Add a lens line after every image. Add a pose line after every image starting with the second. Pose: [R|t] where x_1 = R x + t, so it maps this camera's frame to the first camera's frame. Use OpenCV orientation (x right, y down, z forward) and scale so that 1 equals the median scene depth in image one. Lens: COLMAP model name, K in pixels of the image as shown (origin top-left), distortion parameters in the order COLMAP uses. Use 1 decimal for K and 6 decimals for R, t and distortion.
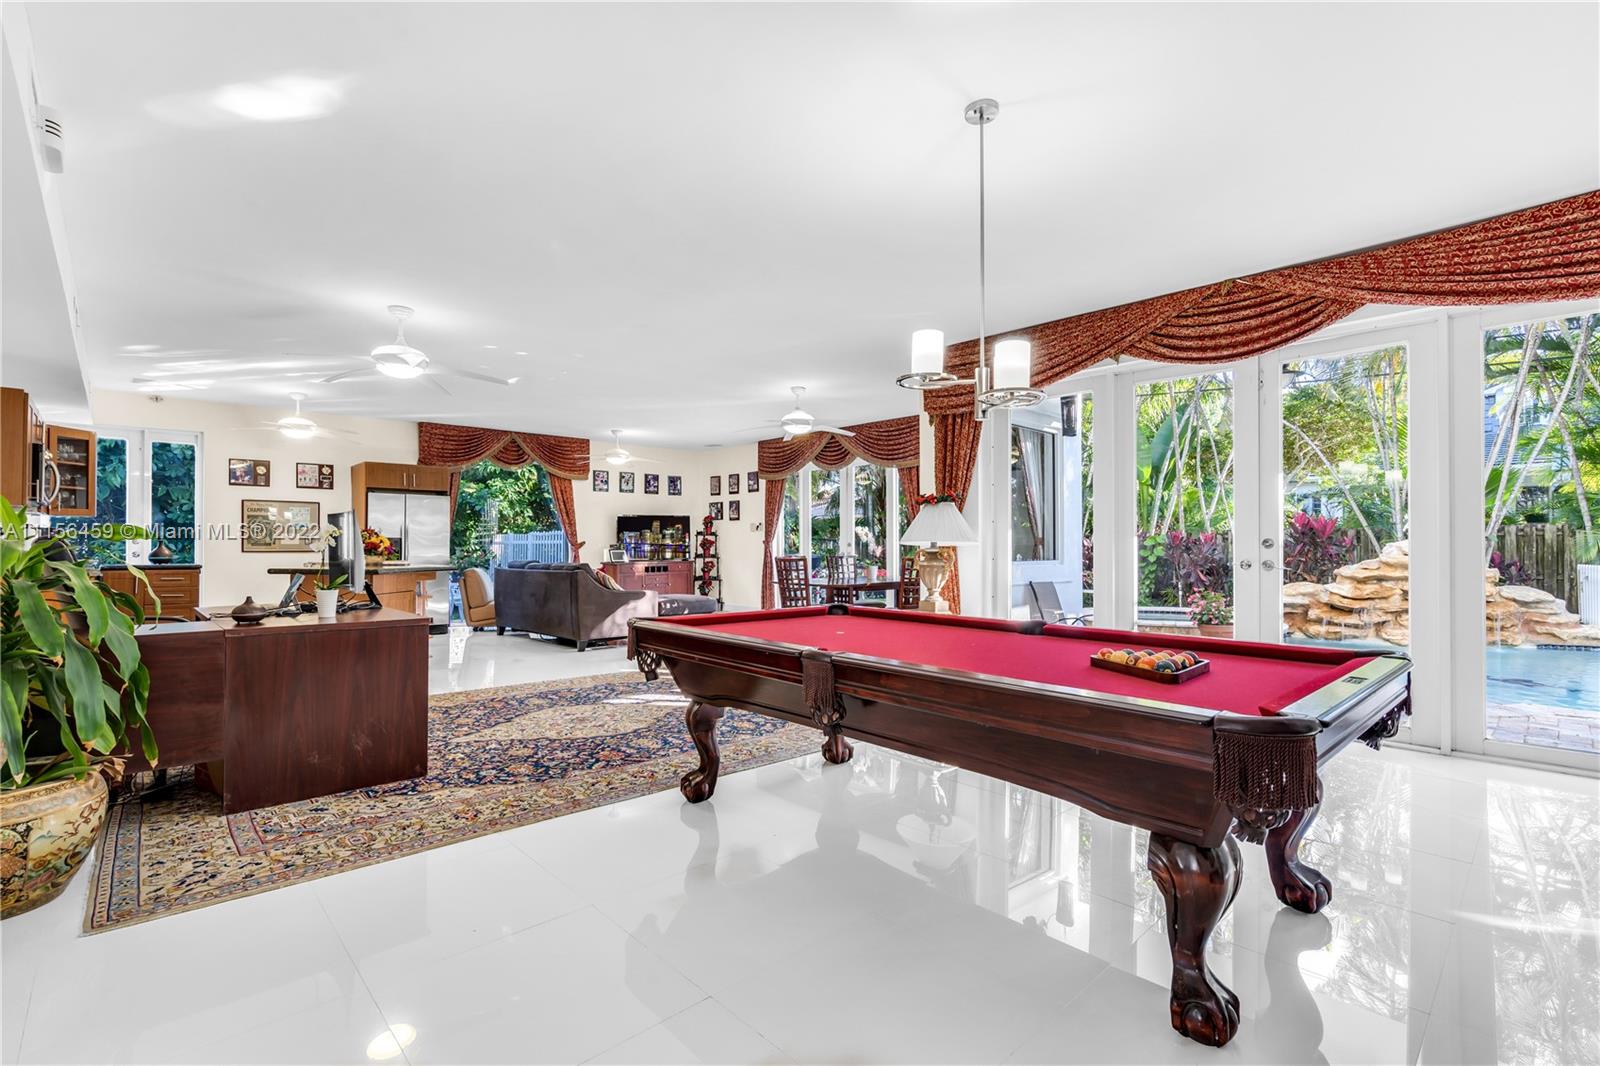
lens RADIAL K [[726.2, 0, 794.1], [0, 726.2, 544.0], [0, 0, 1]] dist [-0.000744, -0.000214]
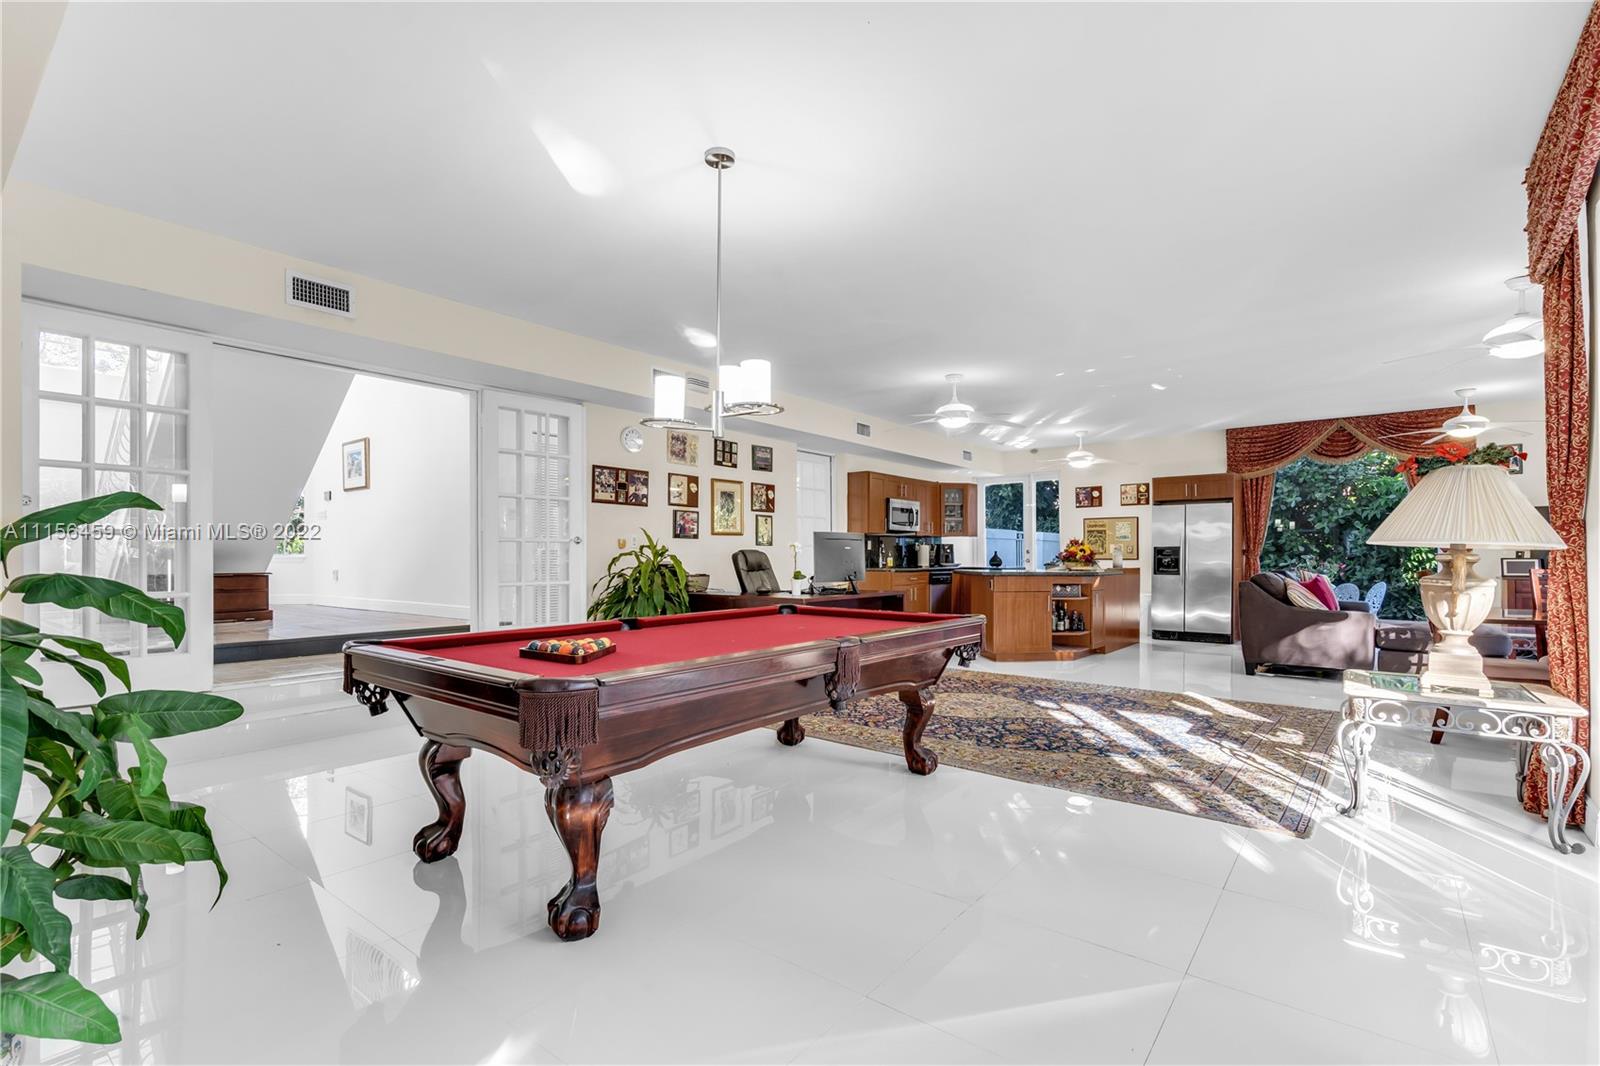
lens RADIAL K [[731.1, 0, 799.1], [0, 731.1, 559.7], [0, 0, 1]] dist [-0.000498, -0.000086]
pose [[0.158925, 0.002900, -0.987286, 0.824966], [0.003041, 0.999990, 0.003427, 0.010624], [0.987286, -0.003547, 0.158914, 0.570975]]
